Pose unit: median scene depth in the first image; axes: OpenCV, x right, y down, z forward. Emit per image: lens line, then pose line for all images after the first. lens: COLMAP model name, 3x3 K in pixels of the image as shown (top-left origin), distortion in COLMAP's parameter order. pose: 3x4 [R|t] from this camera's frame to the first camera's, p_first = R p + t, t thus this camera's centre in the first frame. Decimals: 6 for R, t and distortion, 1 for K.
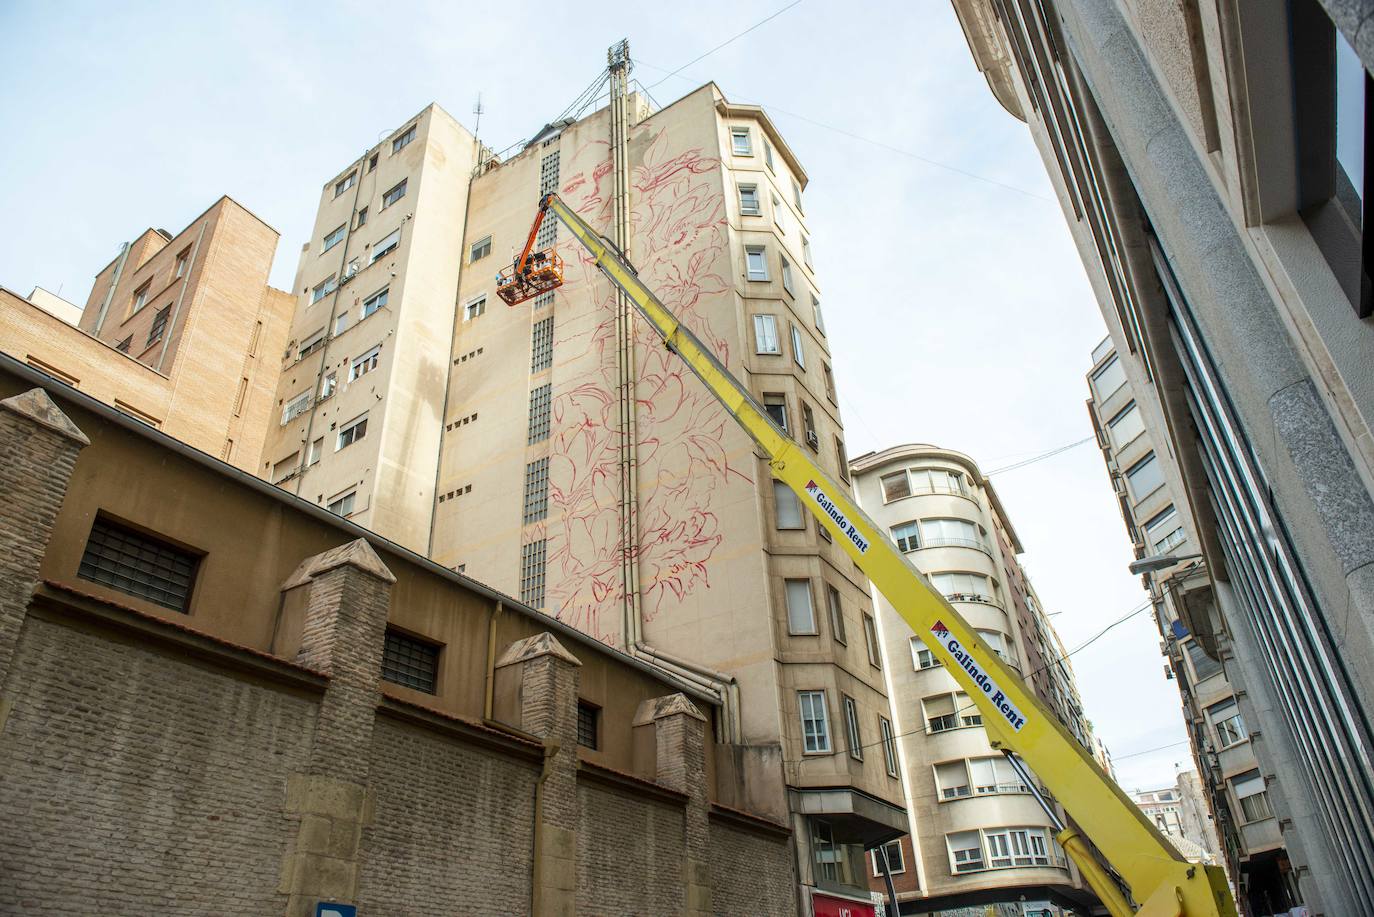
lens RADIAL K [[966.8, 0, 686.8], [0, 966.8, 433.1], [0, 0, 1]] dist [-0.048594, -0.002217]
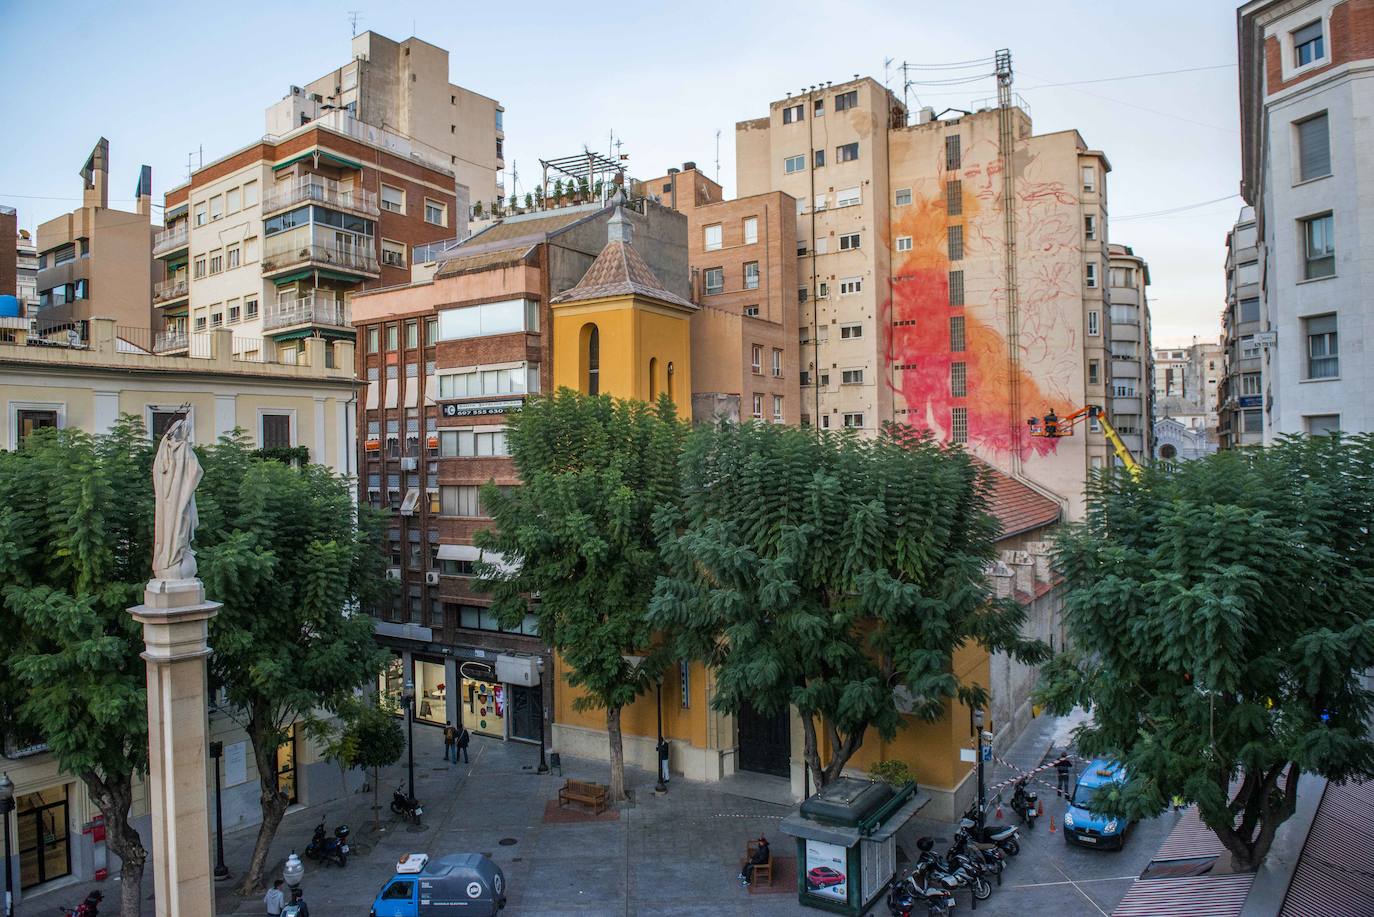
lens RADIAL K [[966.8, 0, 691.5], [0, 966.8, 453.7], [0, 0, 1]] dist [-0.048594, -0.002217]
pose [[0.999664, 0.025089, 0.006562, -0.602953], [-0.024506, 0.831151, 0.555507, -0.765743], [0.008483, -0.555481, 0.831486, -0.643453]]
